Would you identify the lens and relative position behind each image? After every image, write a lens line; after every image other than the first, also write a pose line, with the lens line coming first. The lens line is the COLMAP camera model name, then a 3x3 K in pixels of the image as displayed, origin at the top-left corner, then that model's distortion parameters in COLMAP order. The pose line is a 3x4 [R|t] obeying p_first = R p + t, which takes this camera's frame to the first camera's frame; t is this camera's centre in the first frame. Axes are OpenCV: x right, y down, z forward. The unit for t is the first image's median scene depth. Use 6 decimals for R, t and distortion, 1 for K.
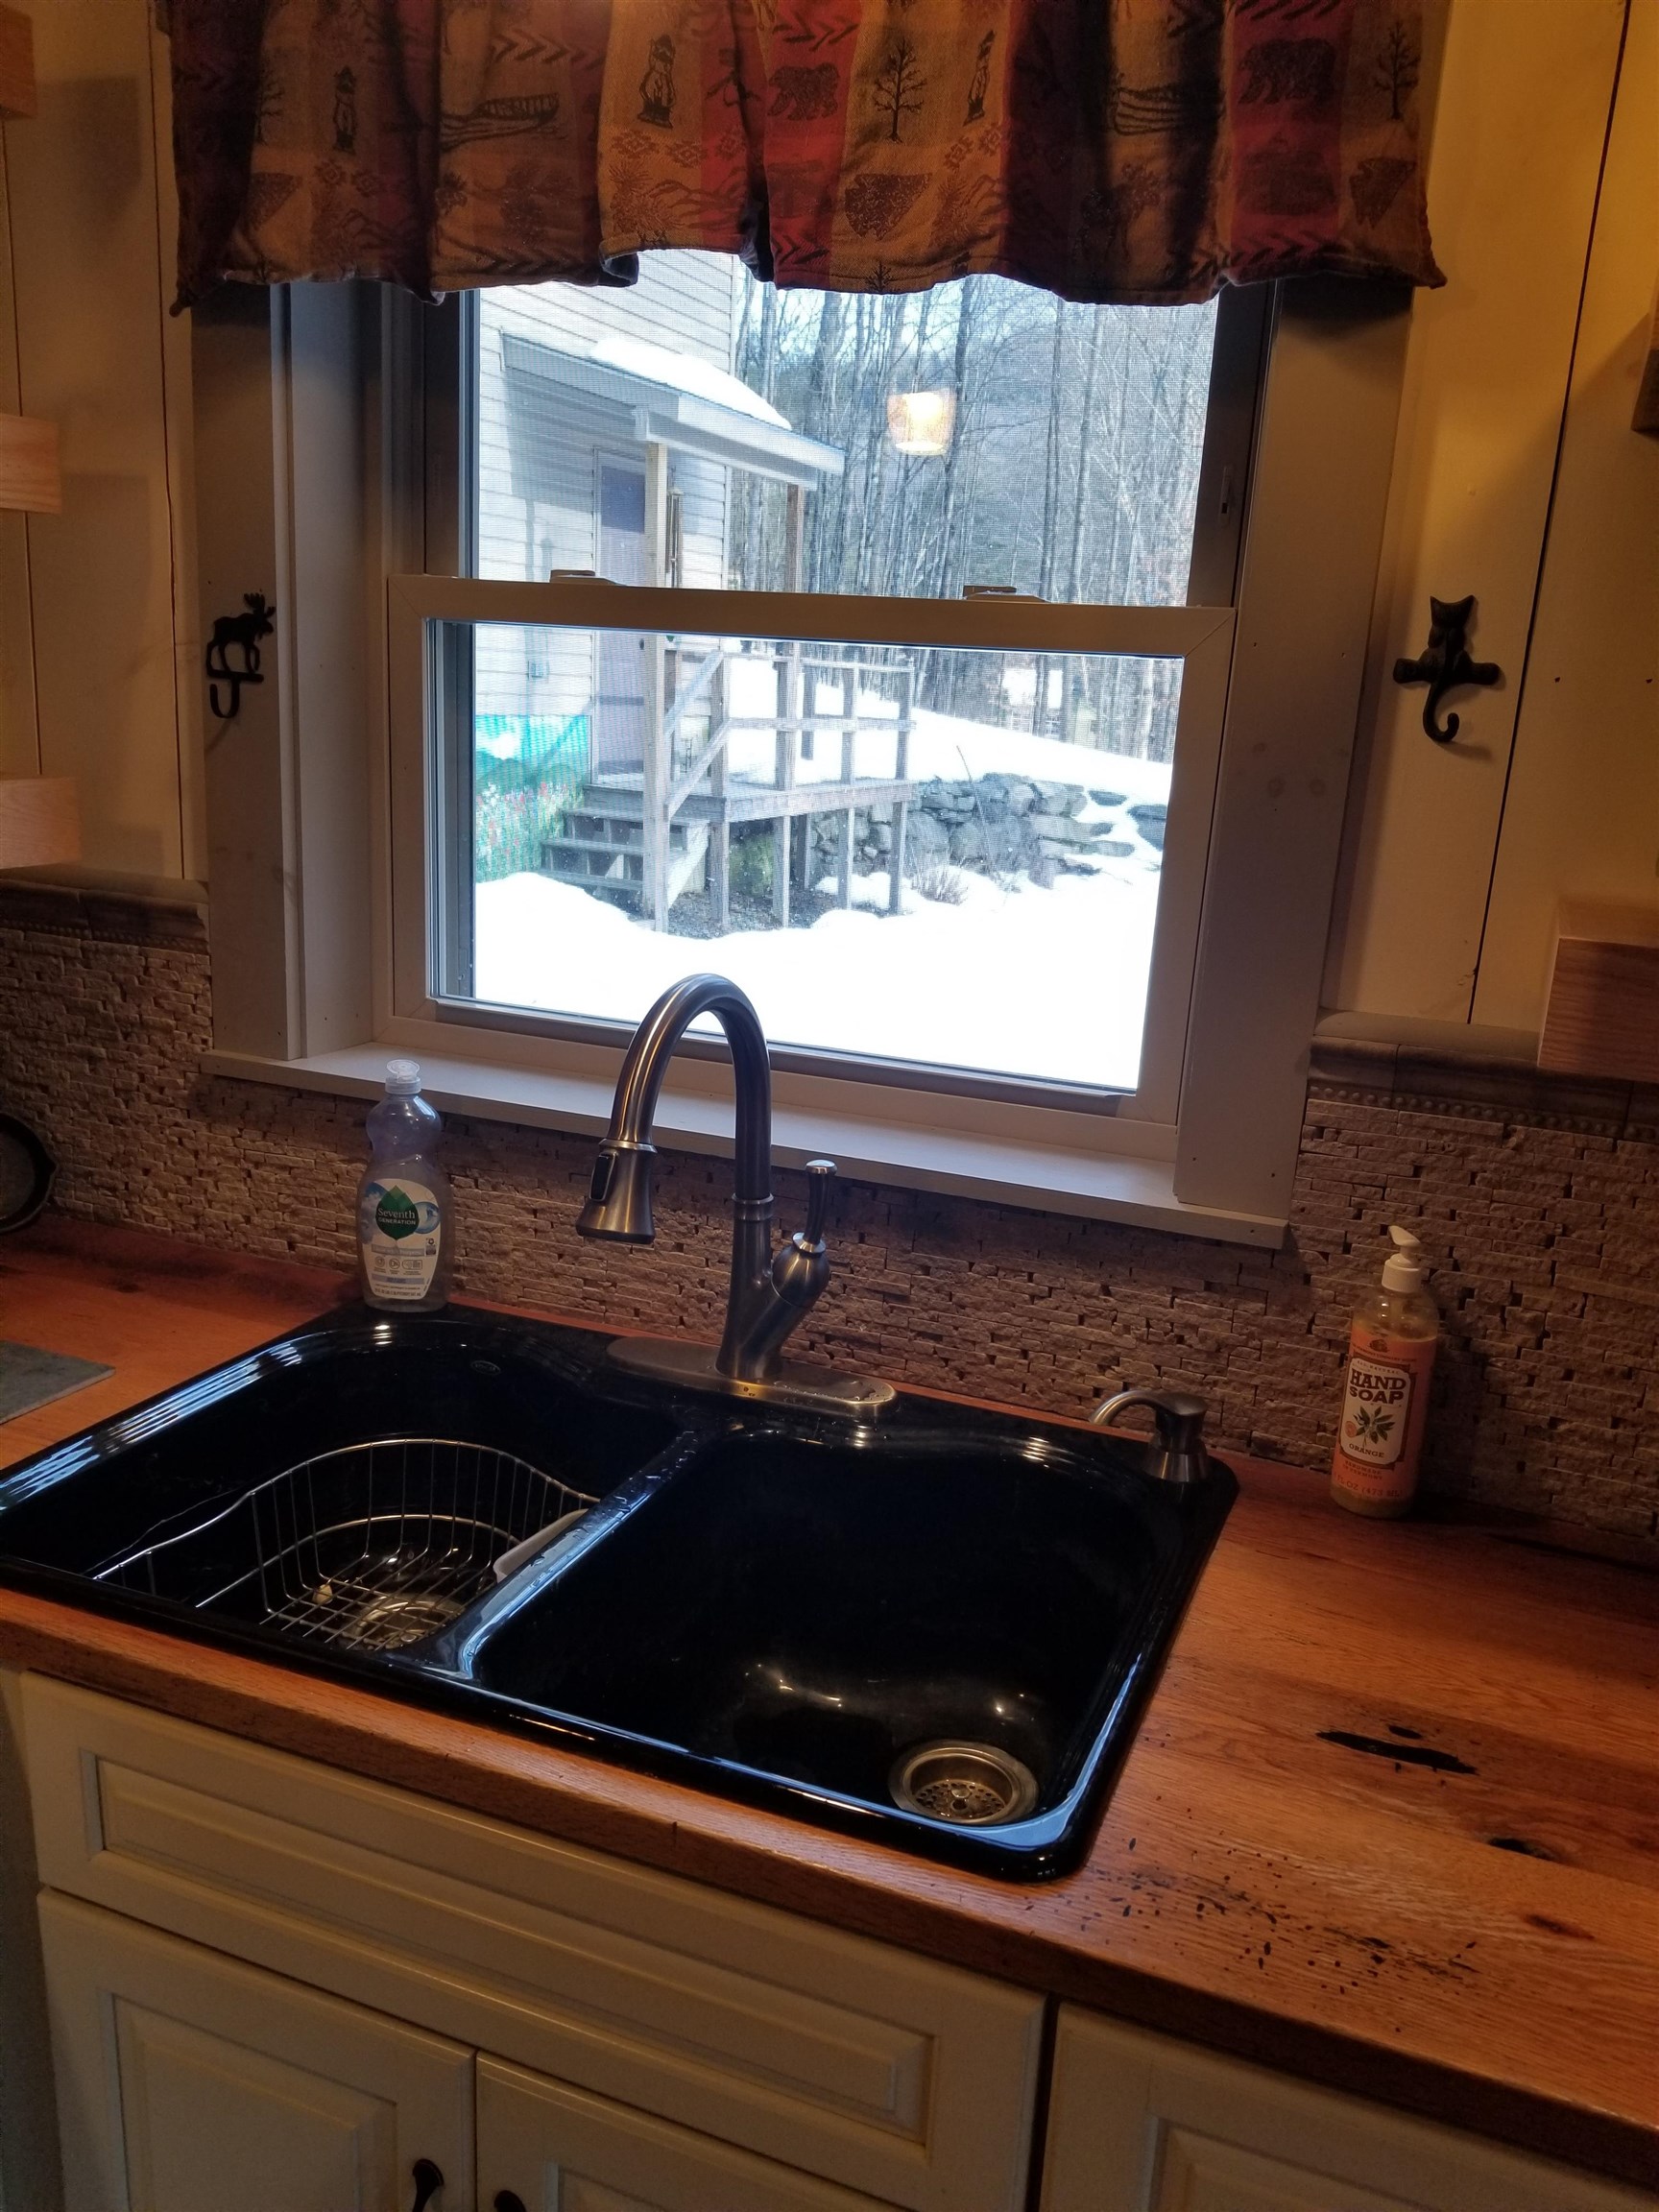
lens RADIAL K [[1754.6, 0, 873.1], [0, 1754.6, 1154.6], [0, 0, 1]] dist [0.080966, -0.121319]
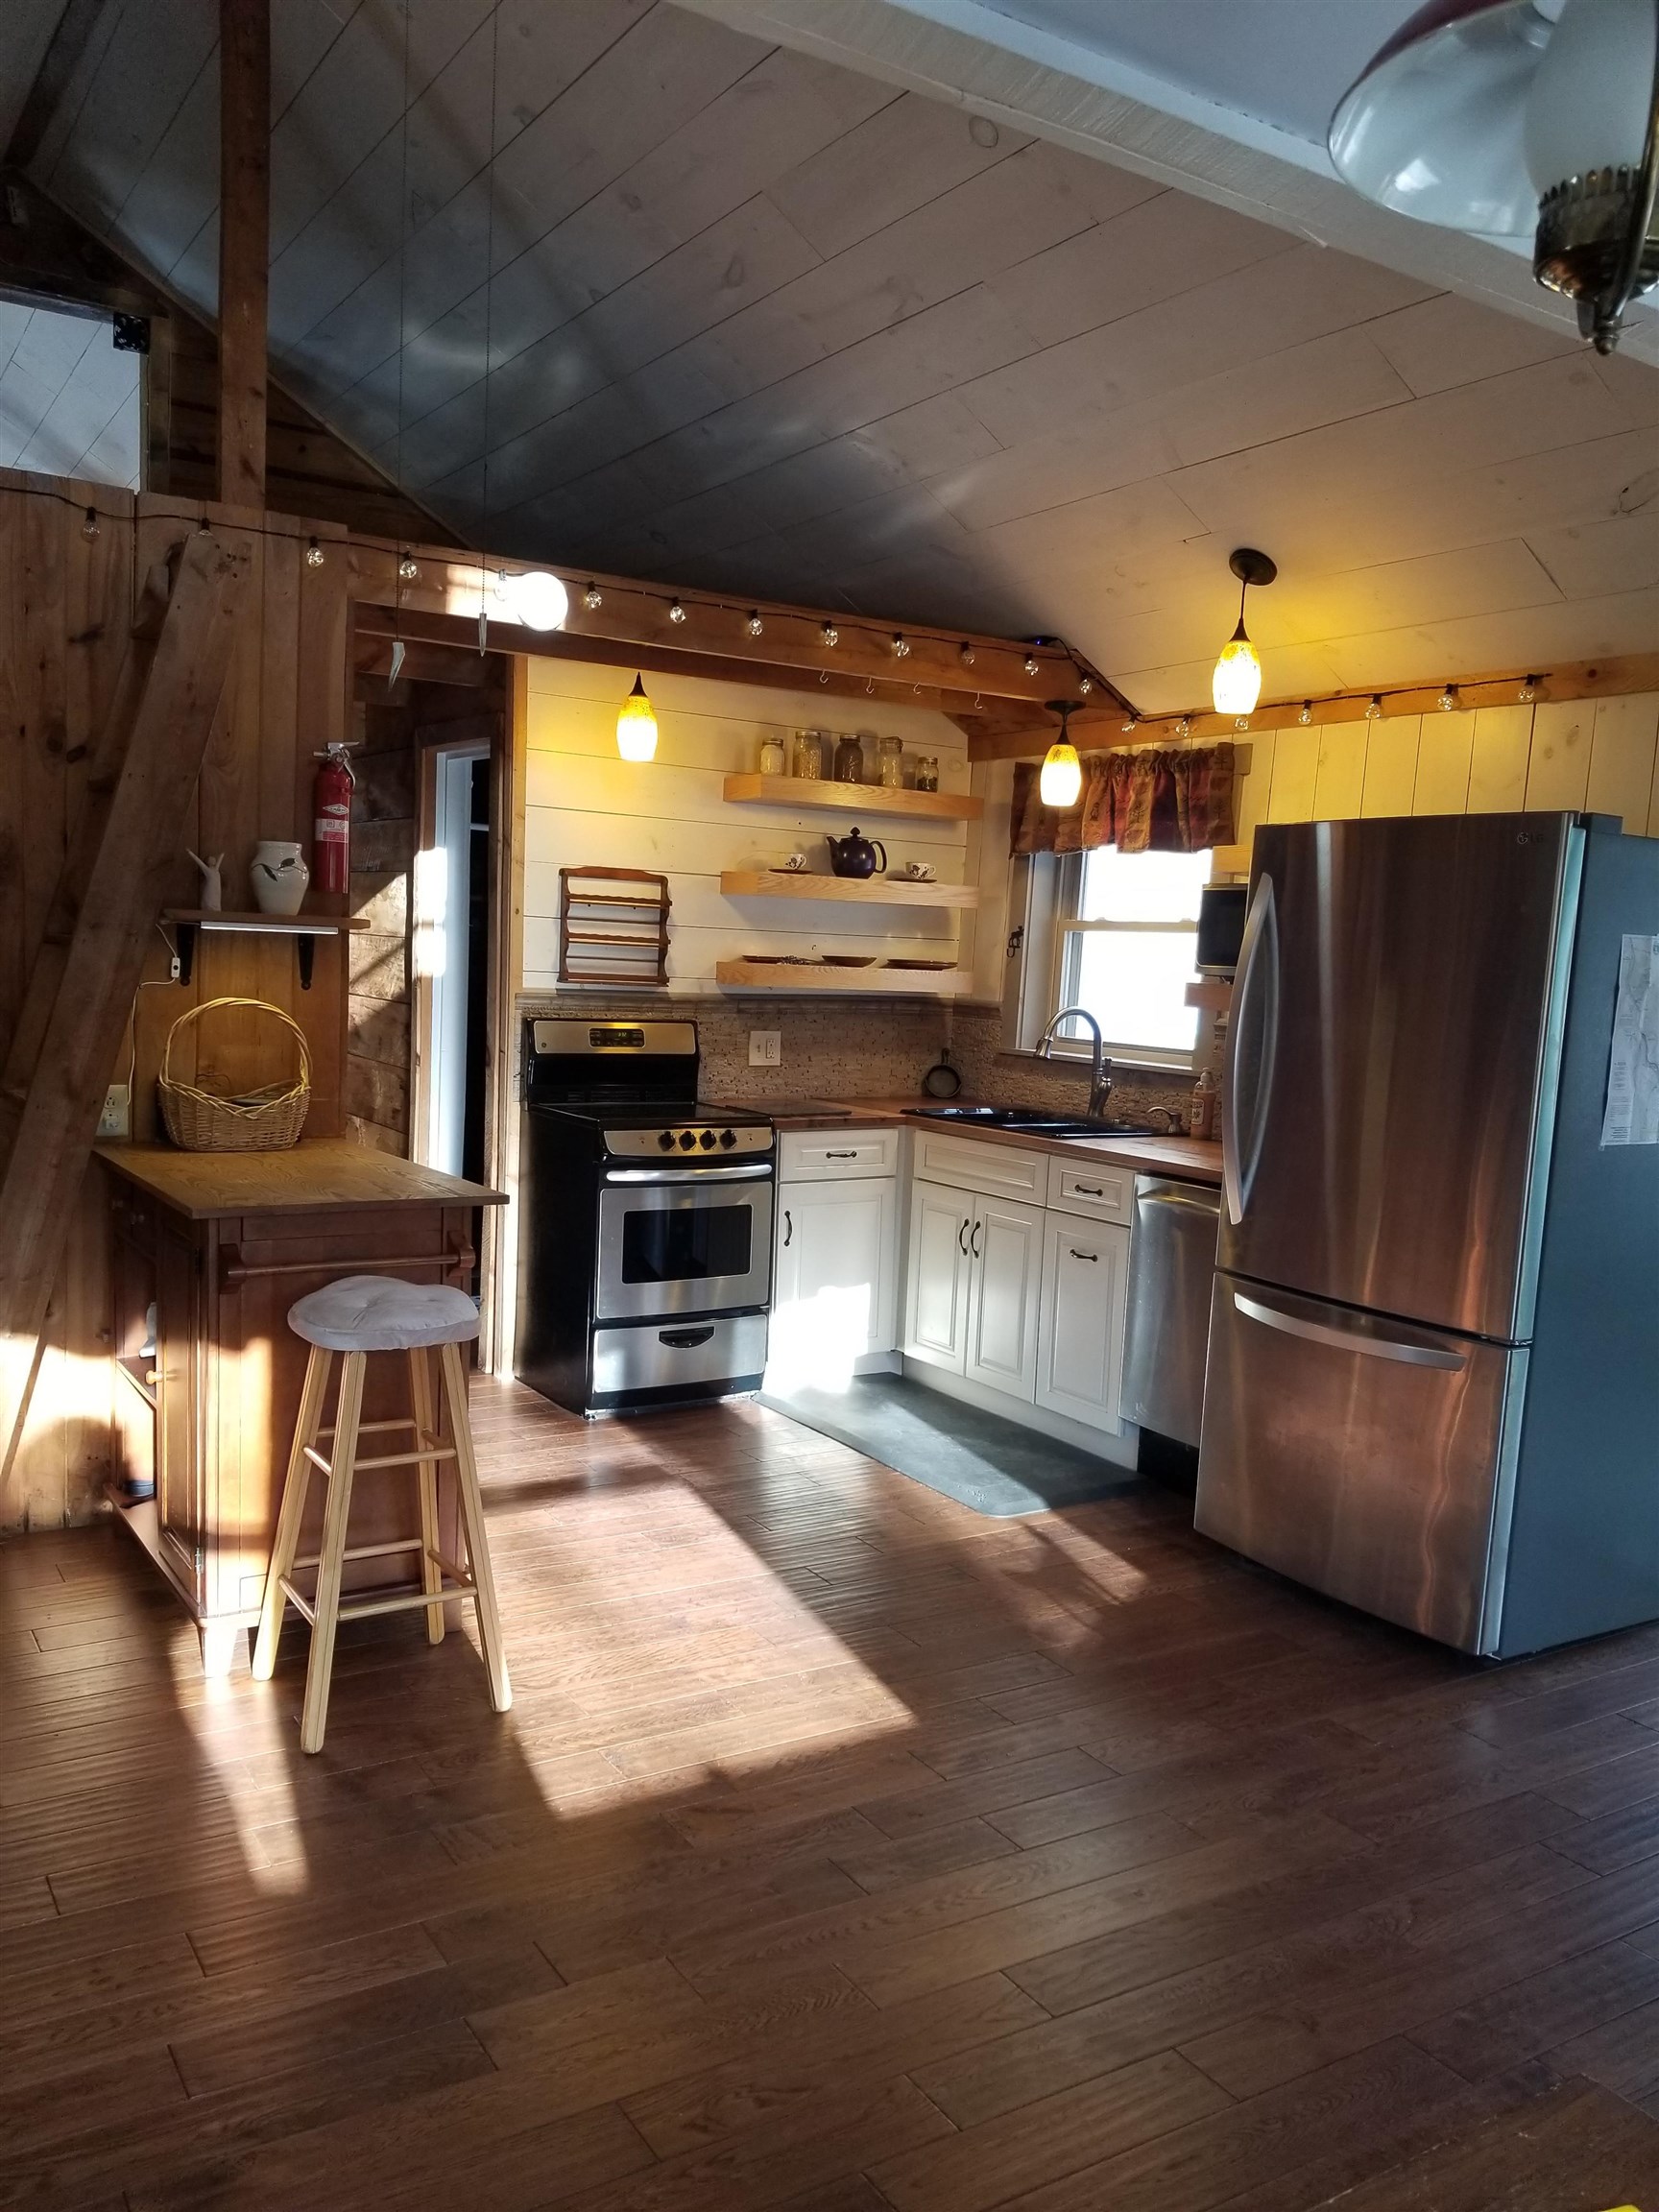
lens RADIAL K [[1754.6, 0, 826.7], [0, 1754.6, 1170.4], [0, 0, 1]] dist [0.080966, -0.121319]
pose [[0.808860, 0.055932, -0.585335, 1.672049], [-0.155804, 0.980271, -0.121631, 0.780573], [0.566984, 0.189580, 0.801616, -2.334514]]
